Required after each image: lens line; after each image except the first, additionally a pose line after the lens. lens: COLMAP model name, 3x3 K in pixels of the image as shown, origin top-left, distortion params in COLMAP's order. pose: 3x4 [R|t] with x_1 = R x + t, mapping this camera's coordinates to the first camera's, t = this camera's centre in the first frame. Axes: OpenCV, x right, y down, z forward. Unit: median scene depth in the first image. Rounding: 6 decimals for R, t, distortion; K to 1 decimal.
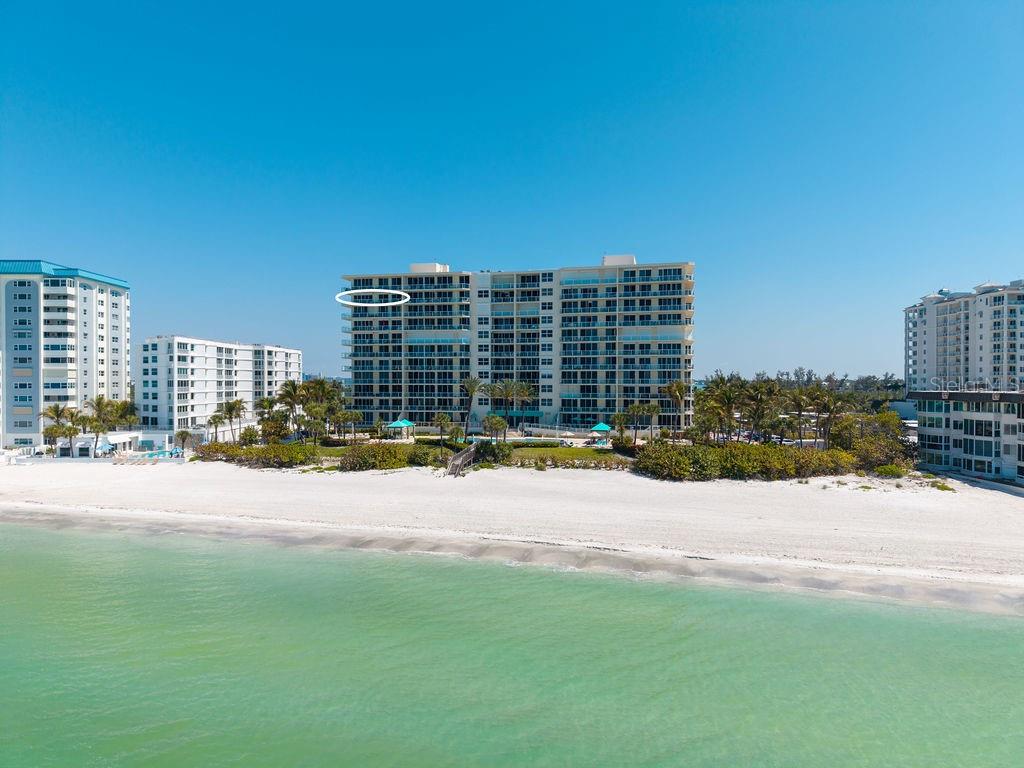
lens RADIAL K [[677.5, 0, 512.1], [0, 677.5, 384.6], [0, 0, 1]] dist [0.028503, -0.028372]
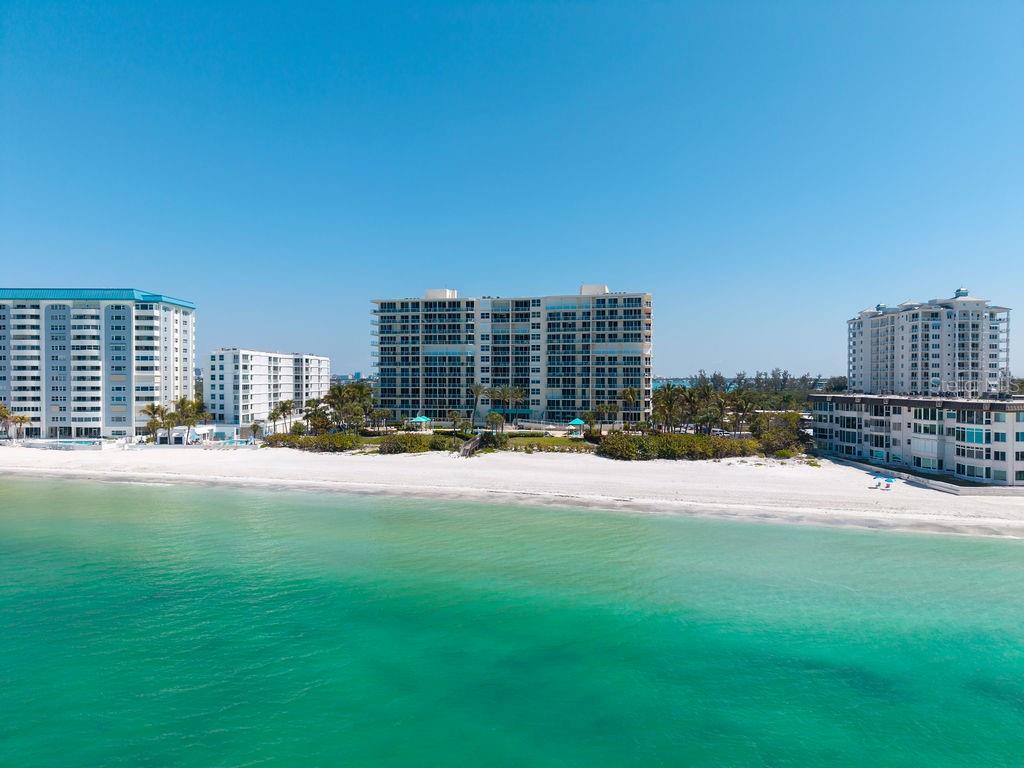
lens RADIAL K [[677.5, 0, 513.4], [0, 677.5, 382.5], [0, 0, 1]] dist [0.028503, -0.028372]
pose [[0.999957, 0.001791, 0.009074, -0.001259], [-0.001803, 0.999998, 0.001249, -0.012486], [-0.009072, -0.001265, 0.999958, -0.261363]]
